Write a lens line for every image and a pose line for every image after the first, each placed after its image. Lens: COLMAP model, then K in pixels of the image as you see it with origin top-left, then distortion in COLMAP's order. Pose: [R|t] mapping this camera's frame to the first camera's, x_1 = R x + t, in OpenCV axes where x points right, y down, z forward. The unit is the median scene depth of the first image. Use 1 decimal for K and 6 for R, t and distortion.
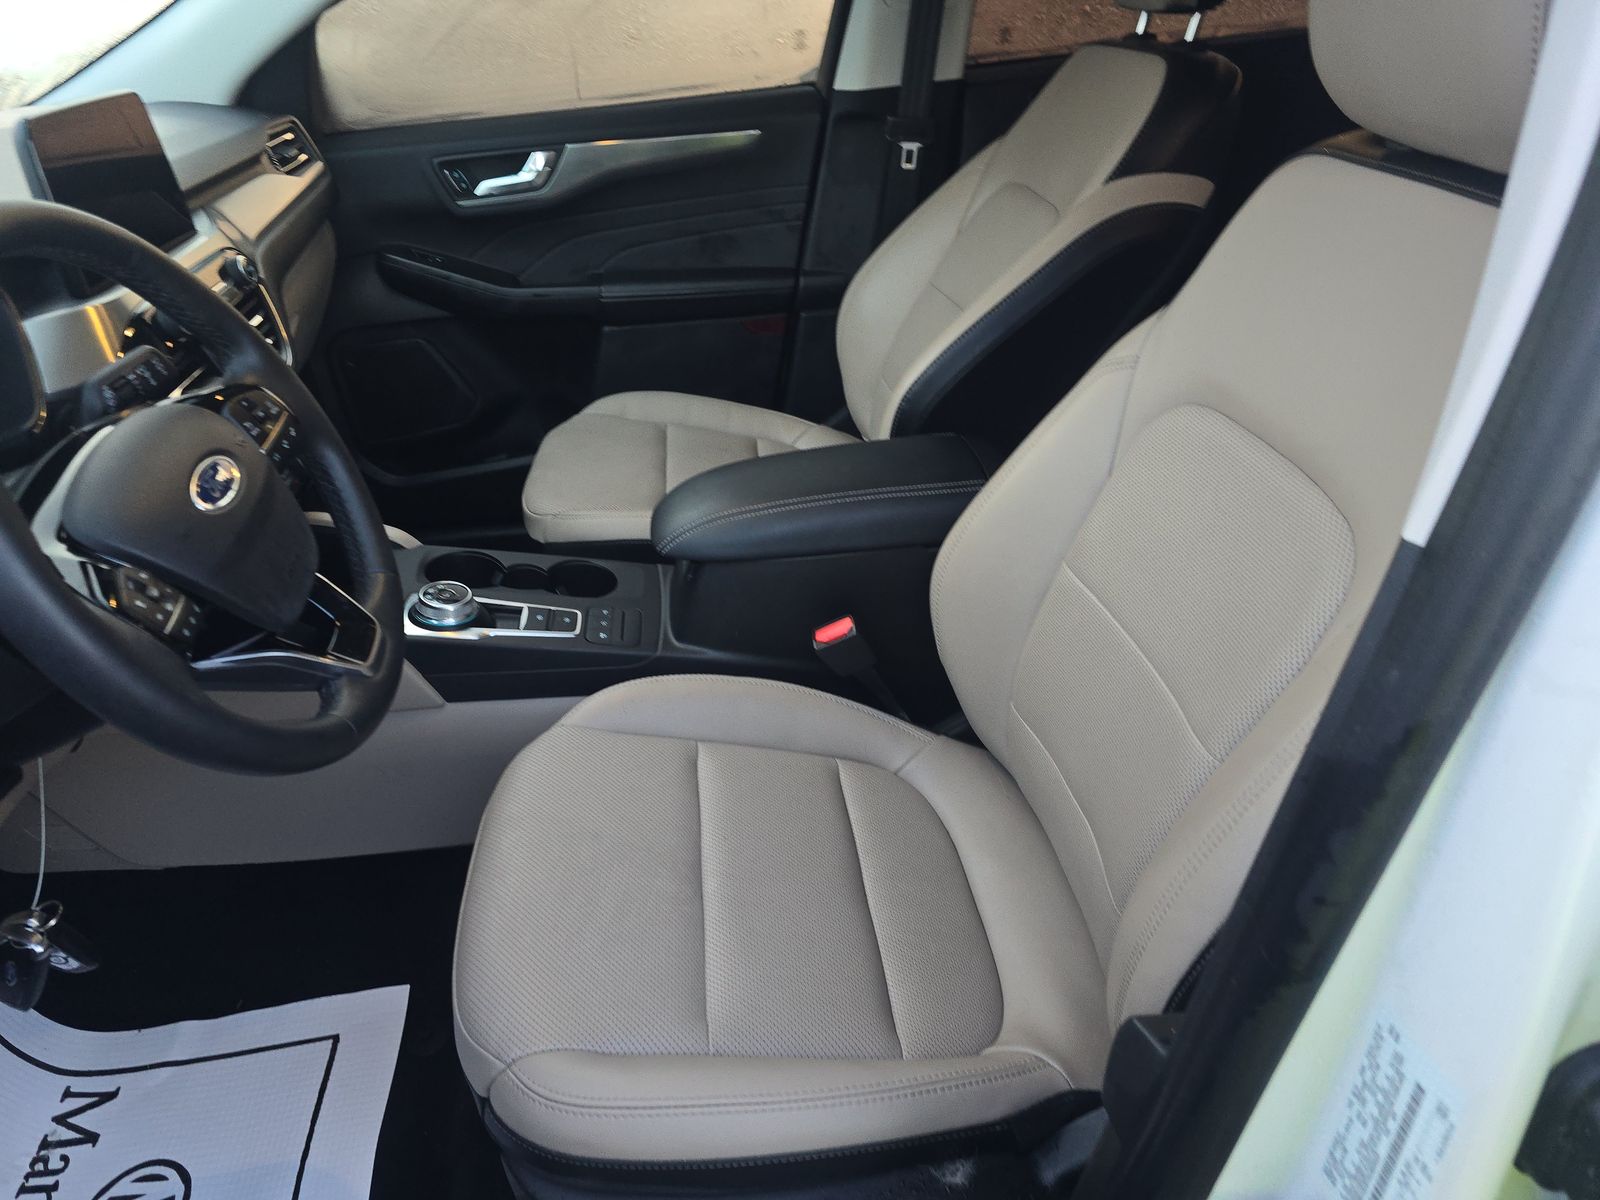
lens RADIAL K [[1086.3, 0, 799.3], [0, 1086.3, 590.6], [0, 0, 1]] dist [0.048764, -0.051949]
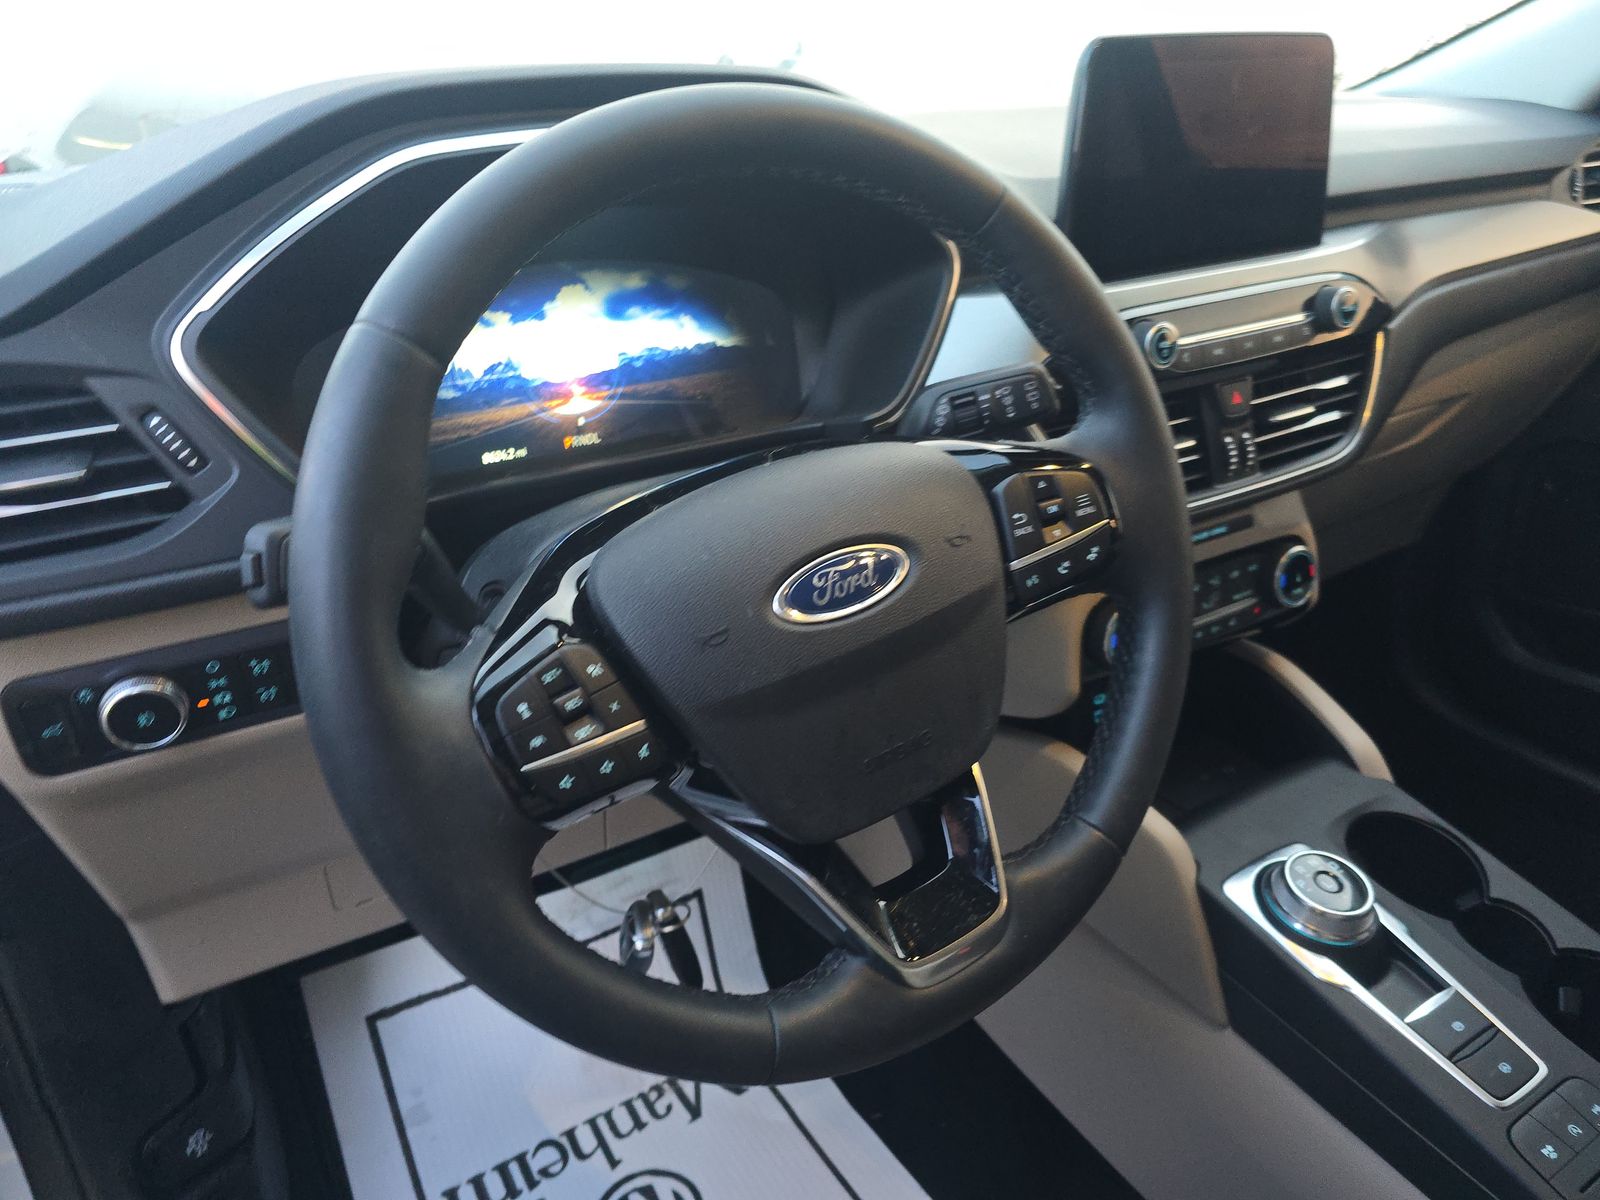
lens RADIAL K [[1085.5, 0, 786.8], [0, 1085.5, 597.3], [0, 0, 1]] dist [0.041074, -0.037317]
pose [[0.416218, 0.422899, -0.804934, -0.031648], [-0.448900, 0.865422, 0.222561, -0.127459], [0.790729, 0.268701, 0.550044, 0.385671]]
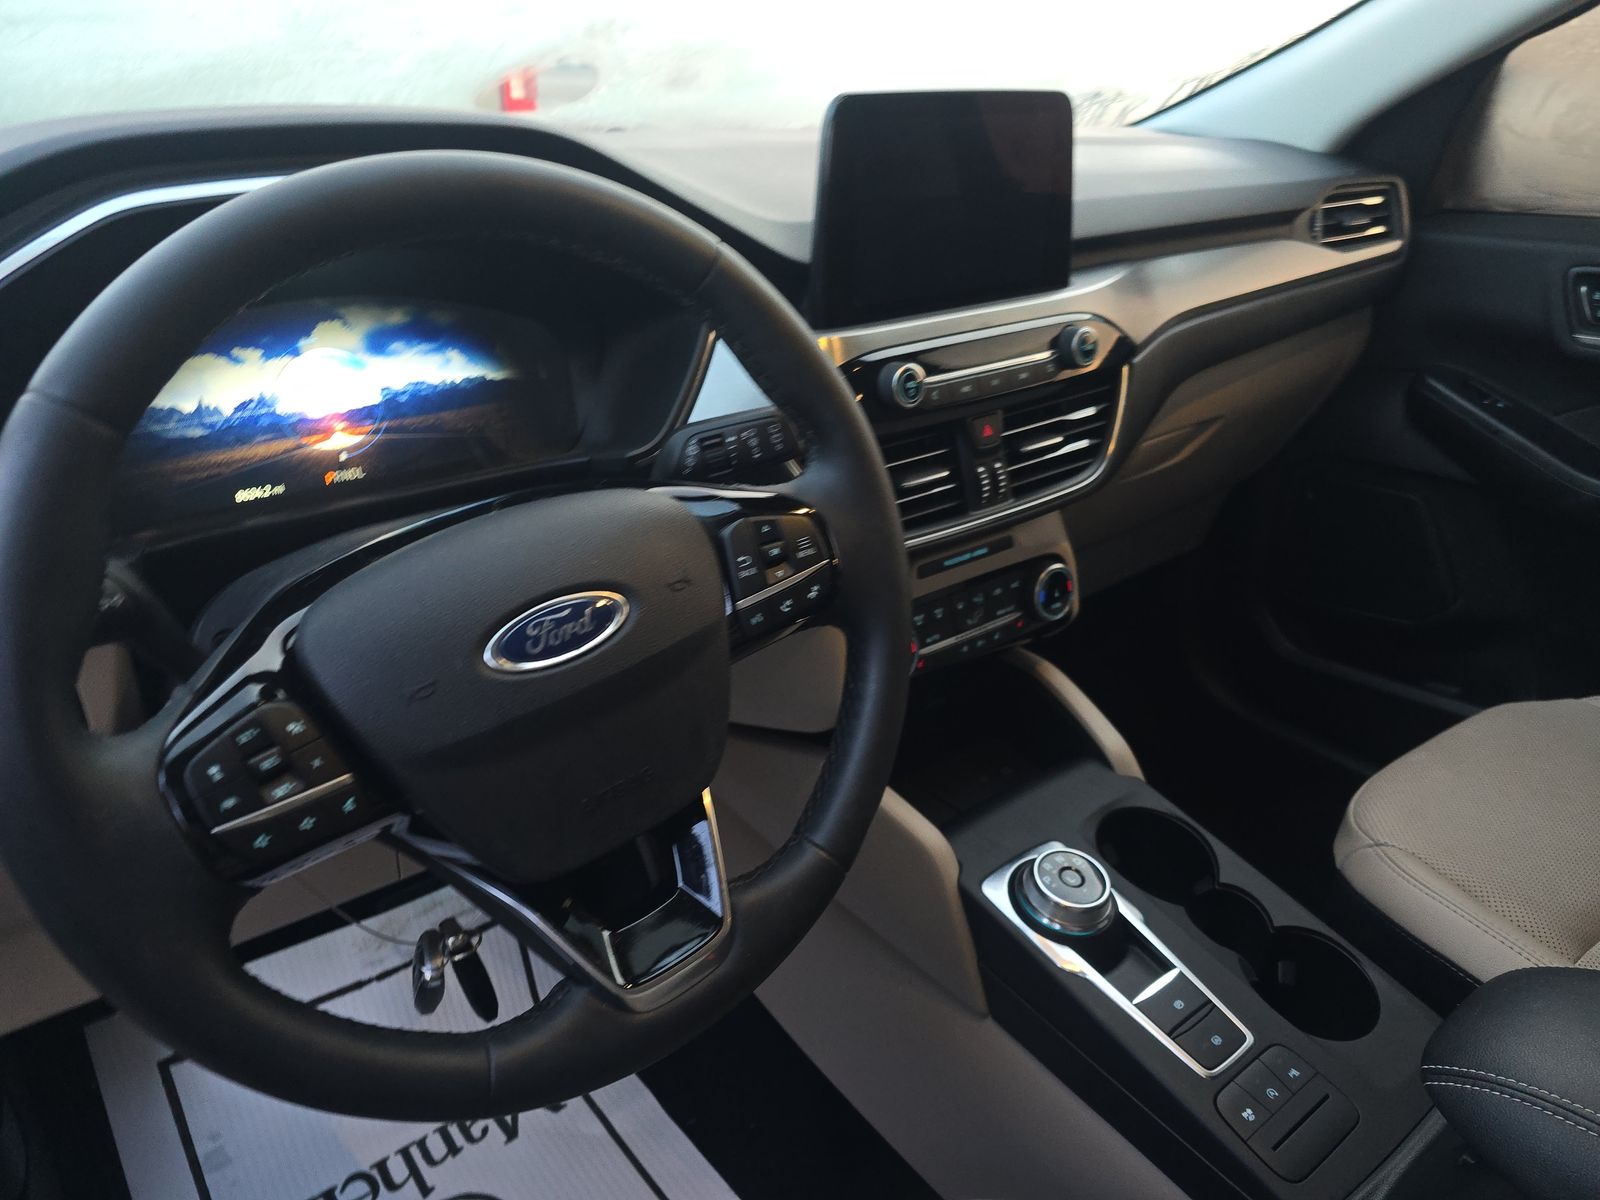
lens RADIAL K [[1086.3, 0, 799.3], [0, 1086.3, 590.6], [0, 0, 1]] dist [0.048764, -0.051949]
pose [[0.520402, 0.412712, -0.747563, 0.004722], [-0.455394, 0.874699, 0.165886, -0.173292], [0.722356, 0.254109, 0.643141, 0.411245]]
